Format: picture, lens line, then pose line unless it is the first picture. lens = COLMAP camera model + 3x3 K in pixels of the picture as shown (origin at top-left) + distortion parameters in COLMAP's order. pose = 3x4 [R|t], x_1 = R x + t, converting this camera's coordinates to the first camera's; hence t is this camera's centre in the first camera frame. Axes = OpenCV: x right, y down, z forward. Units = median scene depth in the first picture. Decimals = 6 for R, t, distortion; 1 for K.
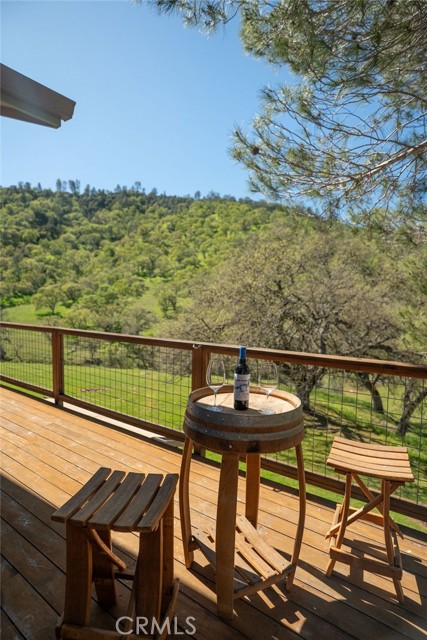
lens RADIAL K [[343.5, 0, 210.9], [0, 343.5, 321.7], [0, 0, 1]] dist [-0.051180, 0.030686]
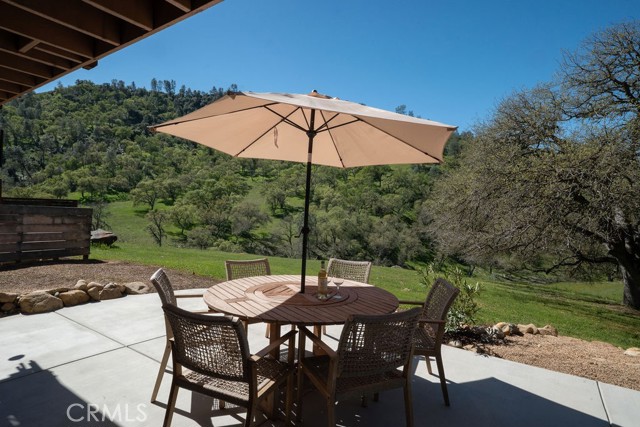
lens RADIAL K [[343.5, 0, 319.0], [0, 343.5, 209.5], [0, 0, 1]] dist [-0.051180, 0.030686]
pose [[0.998655, 0.014135, 0.049879, -0.031362], [-0.011607, 0.998651, -0.050604, 0.008455], [-0.050527, 0.049957, 0.997472, 0.029337]]
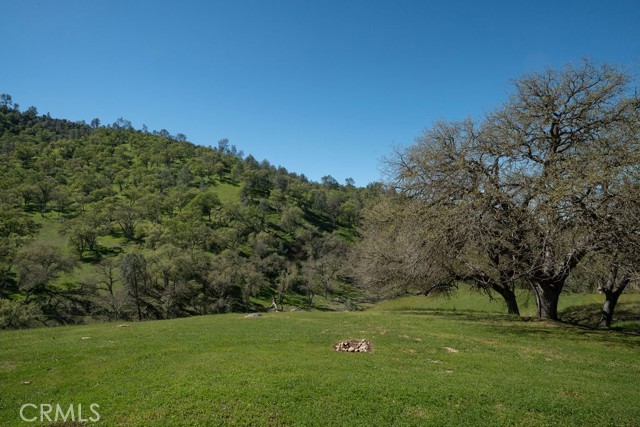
lens RADIAL K [[343.5, 0, 317.7], [0, 343.5, 211.4], [0, 0, 1]] dist [-0.051180, 0.030686]
pose [[0.847963, 0.007474, 0.530002, -0.046605], [0.070537, 0.989416, -0.126806, 0.006273], [-0.525341, 0.144911, 0.838462, 0.047845]]
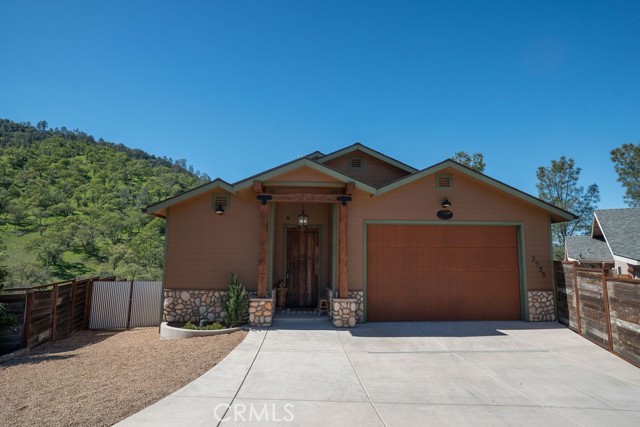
lens RADIAL K [[343.5, 0, 320.9], [0, 343.5, 204.8], [0, 0, 1]] dist [-0.051180, 0.030686]
pose [[0.765050, 0.090483, 0.637582, -0.089218], [0.040790, 0.981283, -0.188204, 0.001505], [-0.642678, 0.169993, 0.747039, -0.054985]]
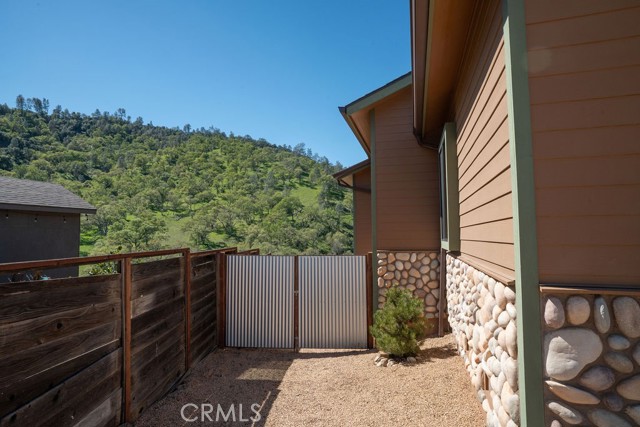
lens RADIAL K [[343.5, 0, 318.3], [0, 343.5, 207.8], [0, 0, 1]] dist [-0.051180, 0.030686]
pose [[0.937543, 0.012703, 0.347636, -0.084278], [0.036440, 0.990249, -0.134458, 0.002091], [-0.345954, 0.138728, 0.927939, -0.017970]]
